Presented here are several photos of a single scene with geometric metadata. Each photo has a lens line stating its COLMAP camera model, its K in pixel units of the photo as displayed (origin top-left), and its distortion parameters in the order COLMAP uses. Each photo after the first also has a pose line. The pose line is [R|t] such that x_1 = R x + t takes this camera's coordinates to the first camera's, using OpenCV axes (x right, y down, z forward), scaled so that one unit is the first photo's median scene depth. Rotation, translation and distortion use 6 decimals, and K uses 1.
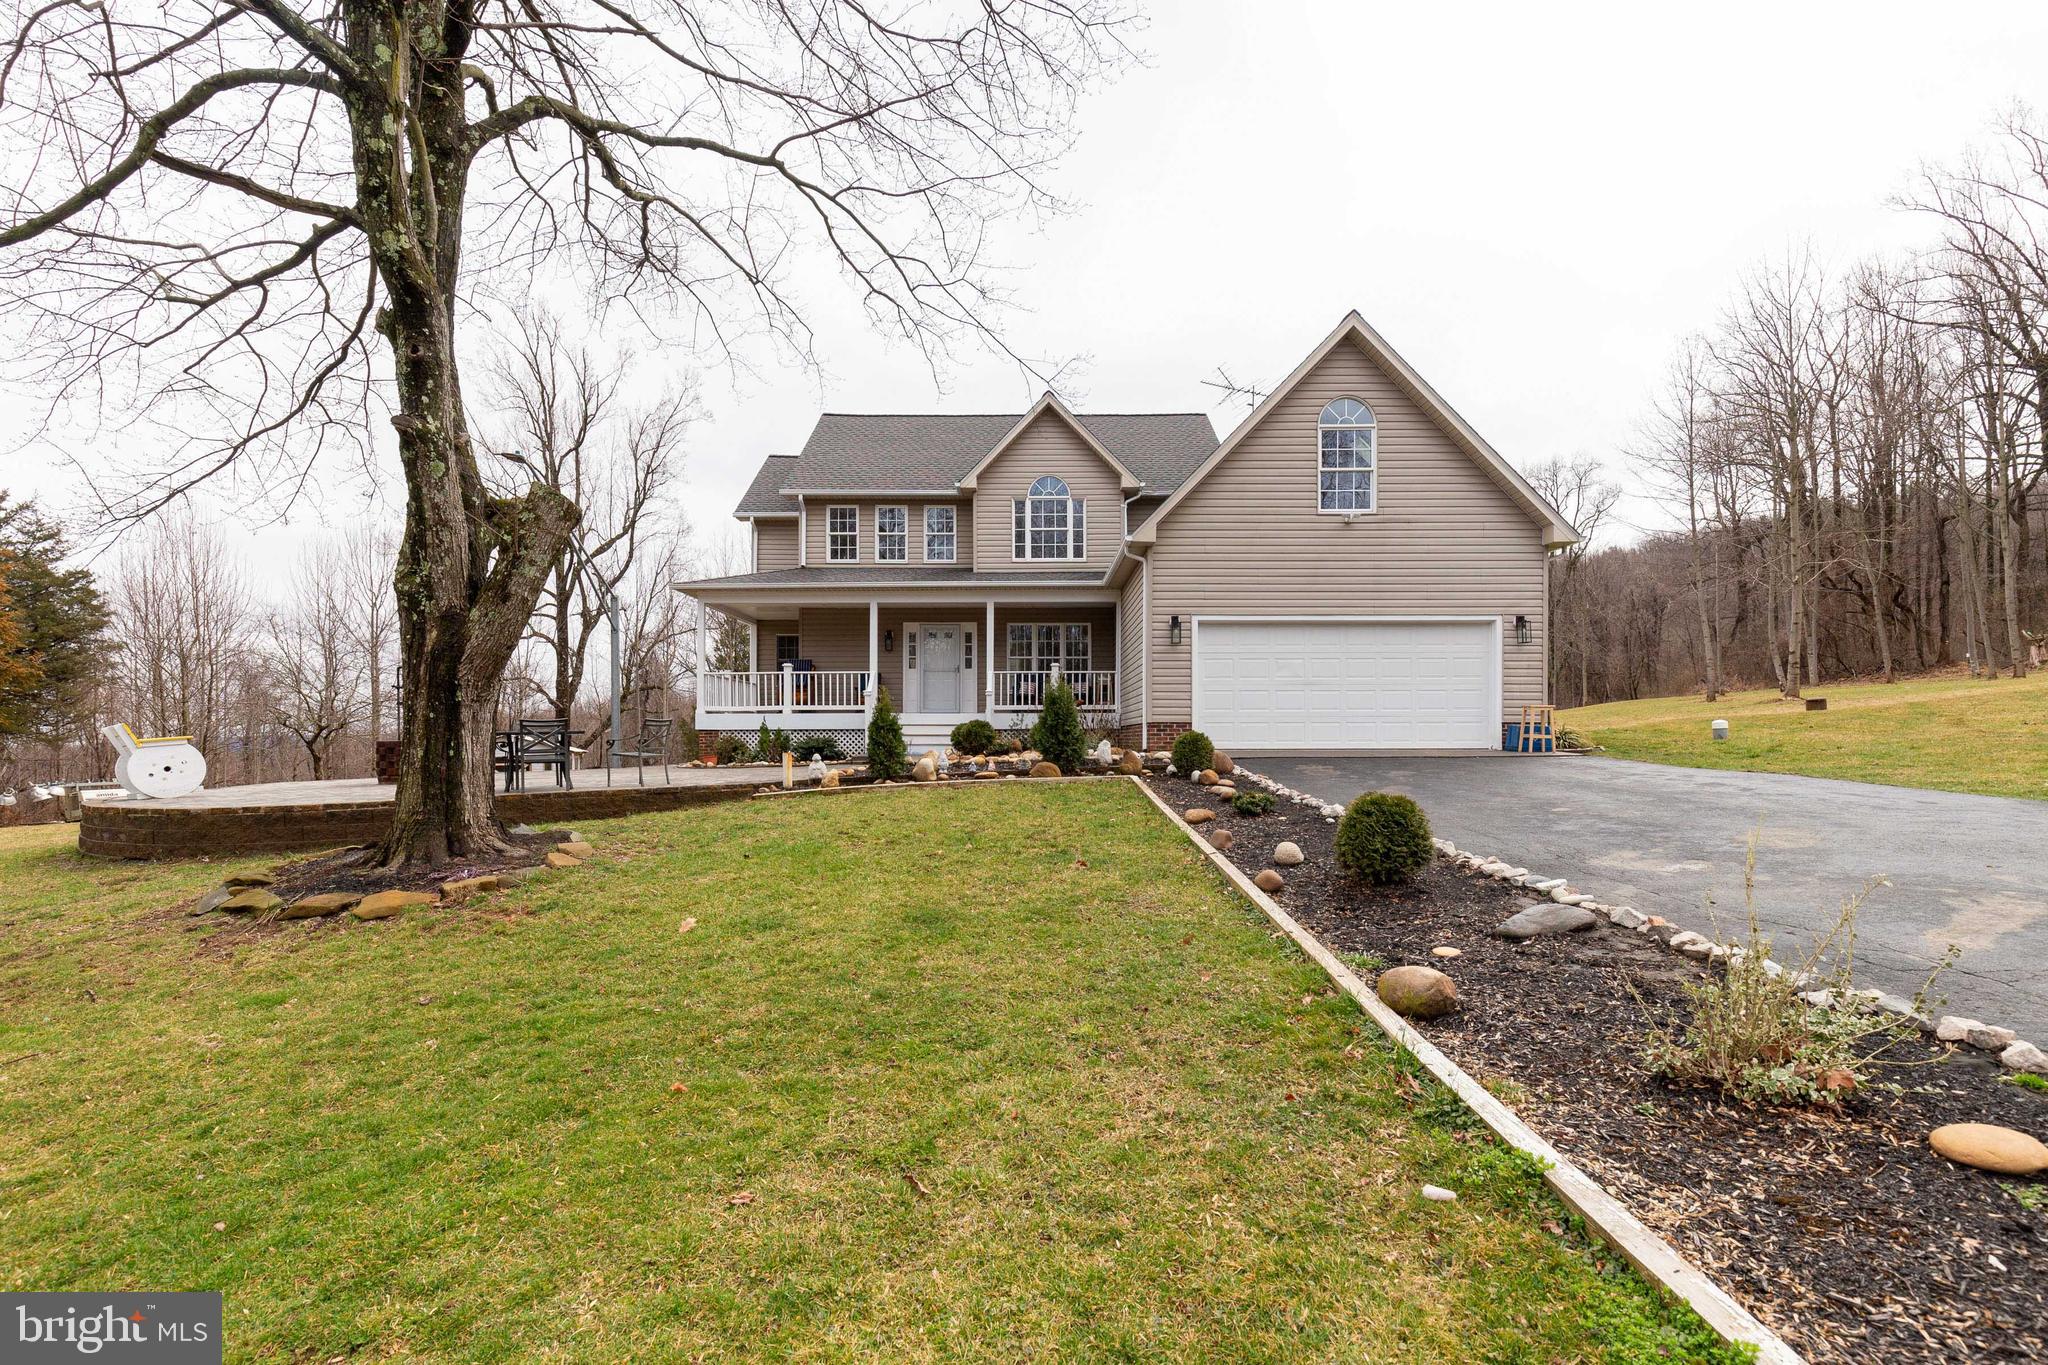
lens RADIAL K [[944.3, 0, 1035.2], [0, 944.3, 745.4], [0, 0, 1]] dist [0.002995, 0.000103]
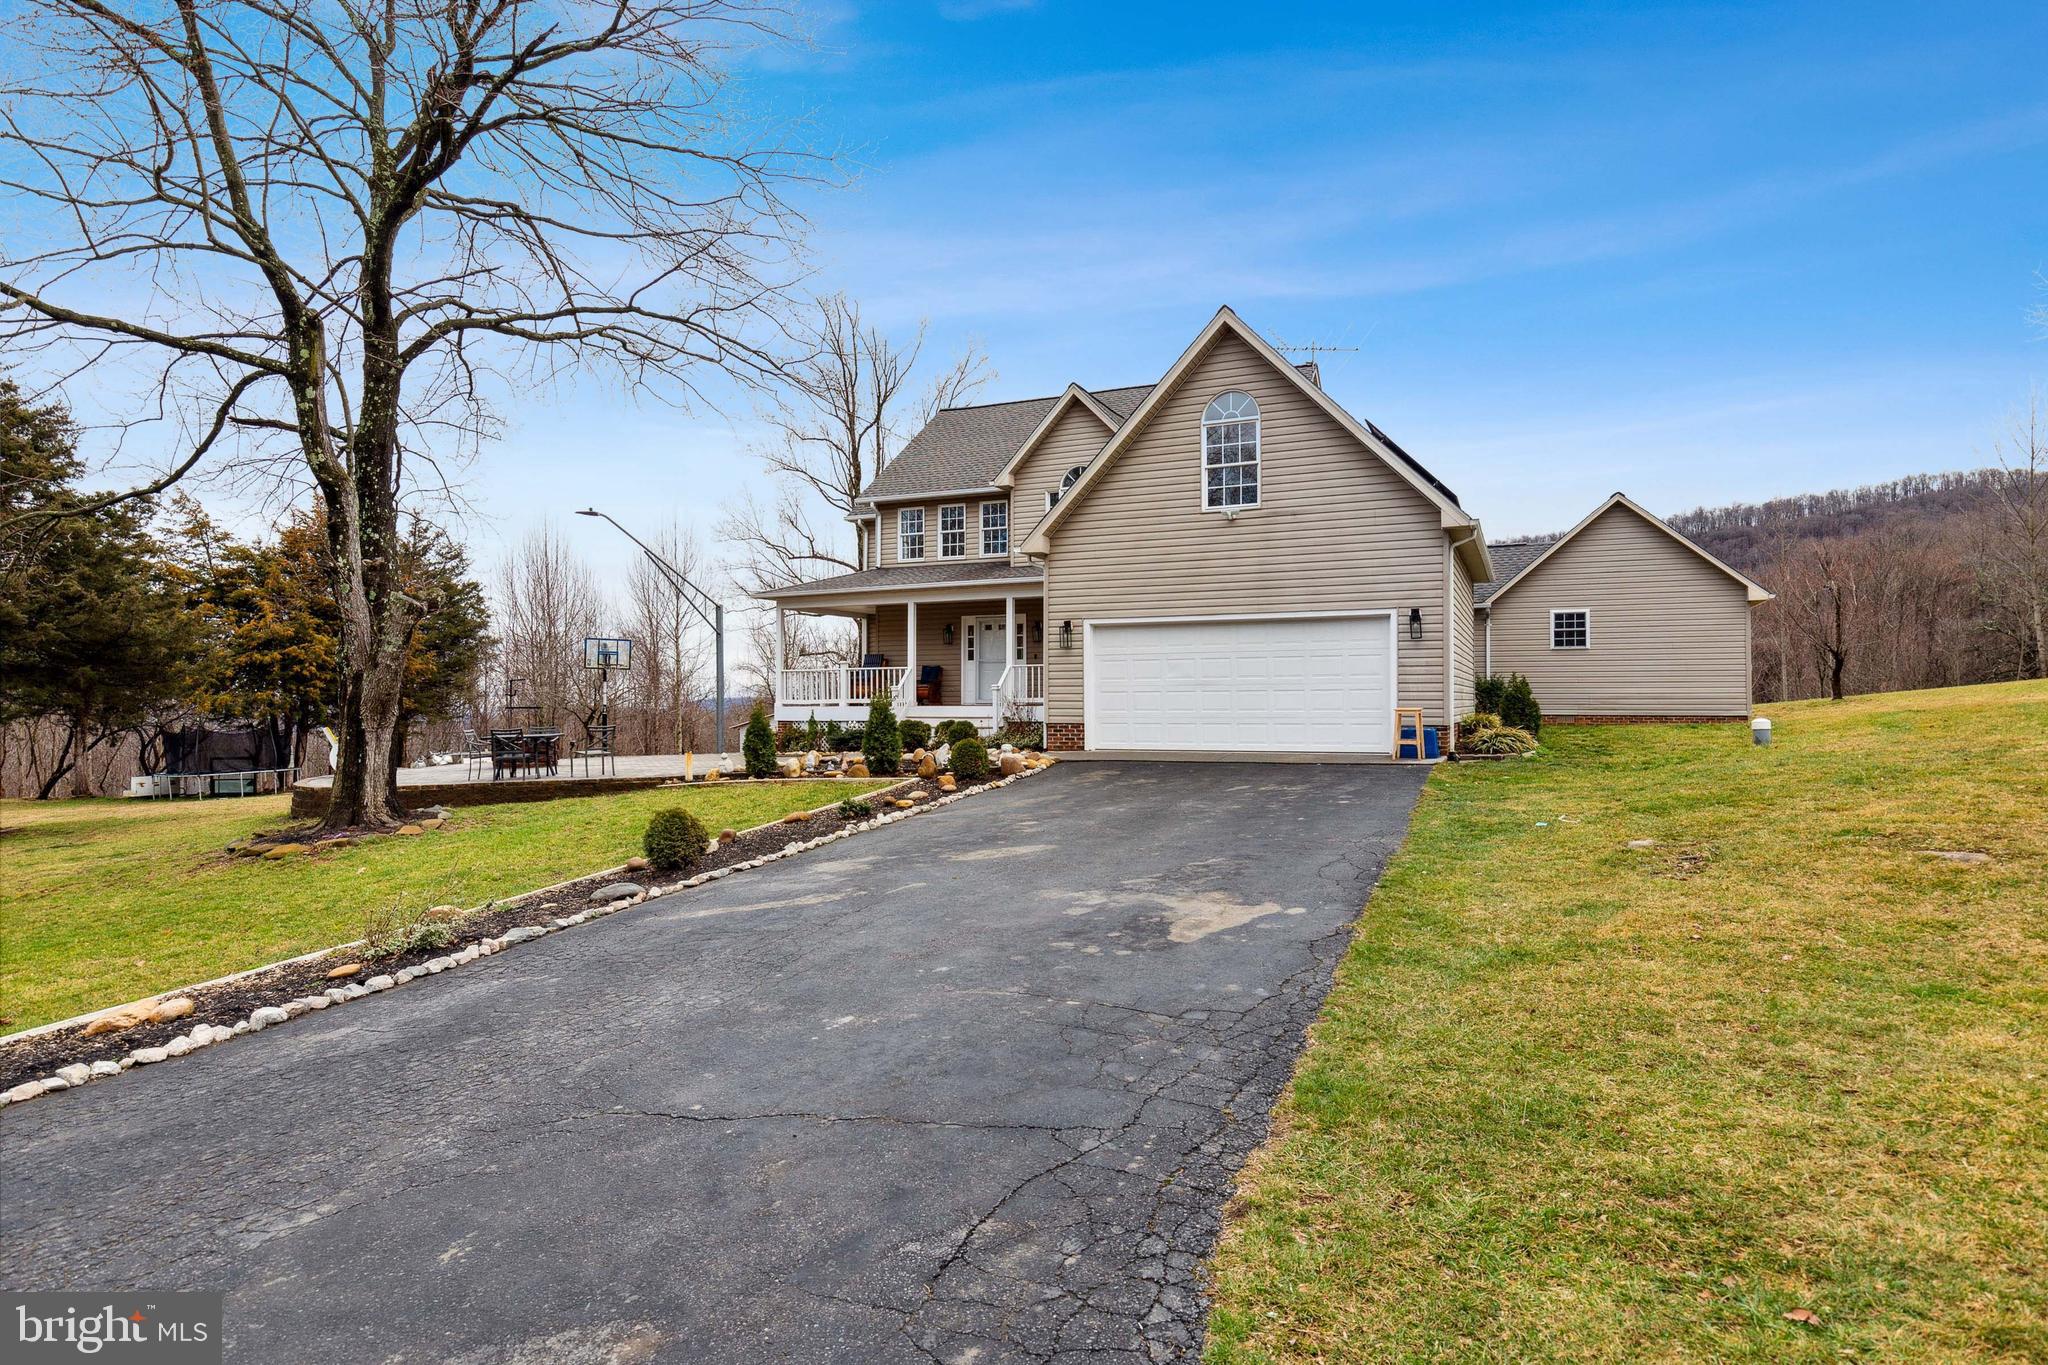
lens RADIAL K [[1139.5, 0, 1037.4], [0, 1139.5, 697.8], [0, 0, 1]] dist [-0.000175, 0.000639]
pose [[0.912974, -0.003464, -0.408003, 0.485714], [0.000611, 0.999974, -0.007123, -0.033564], [0.408017, 0.006254, 0.912953, -0.120262]]
